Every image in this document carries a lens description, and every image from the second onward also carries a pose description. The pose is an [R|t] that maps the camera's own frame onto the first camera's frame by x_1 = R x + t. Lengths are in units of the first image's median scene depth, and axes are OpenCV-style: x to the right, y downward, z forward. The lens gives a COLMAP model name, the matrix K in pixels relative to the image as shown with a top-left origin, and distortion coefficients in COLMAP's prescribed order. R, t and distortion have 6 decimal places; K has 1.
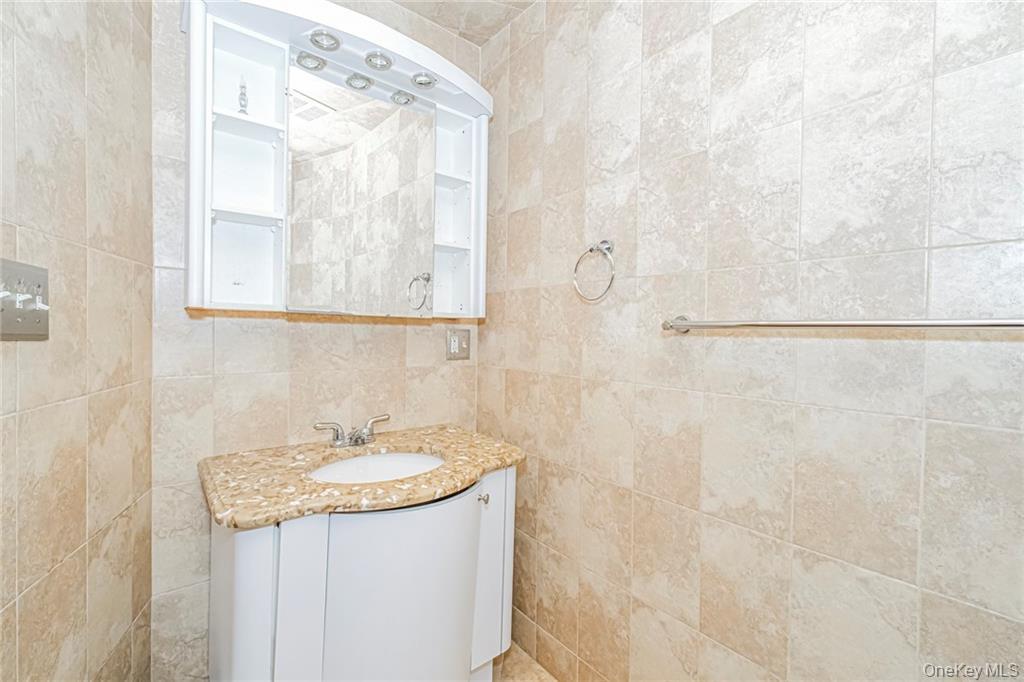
lens RADIAL K [[441.1, 0, 508.9], [0, 441.1, 337.3], [0, 0, 1]] dist [0.000868, -0.000227]
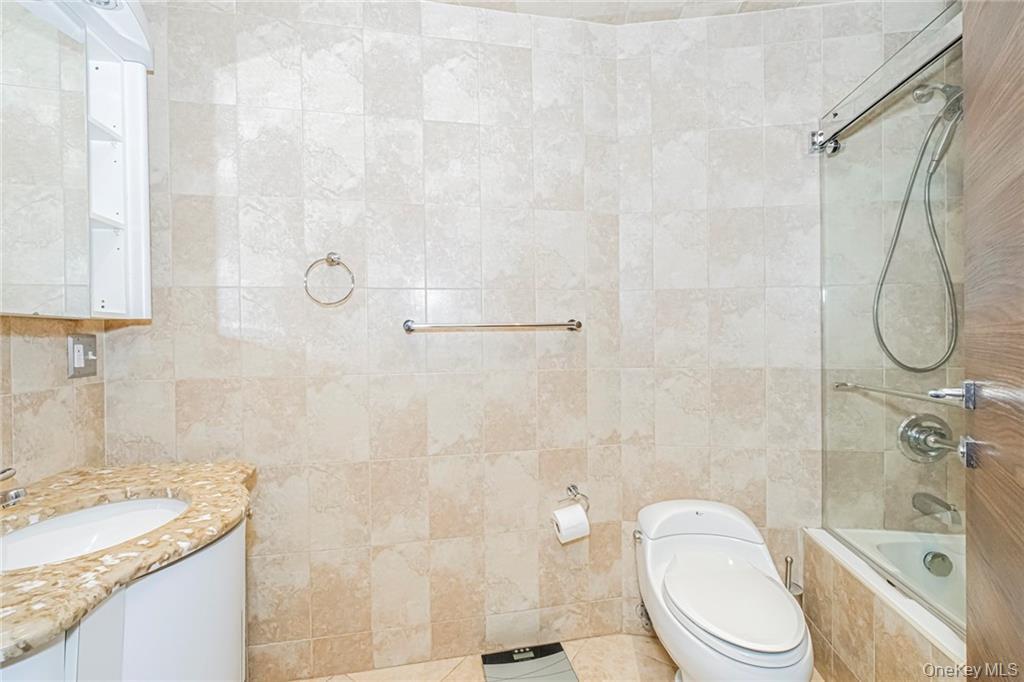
lens RADIAL K [[441.1, 0, 513.1], [0, 441.1, 336.1], [0, 0, 1]] dist [0.000868, -0.000227]
pose [[0.473317, -0.023634, 0.880575, -0.610699], [0.031132, 0.999464, 0.010091, -0.001141], [-0.880342, 0.022638, 0.473799, 0.059391]]
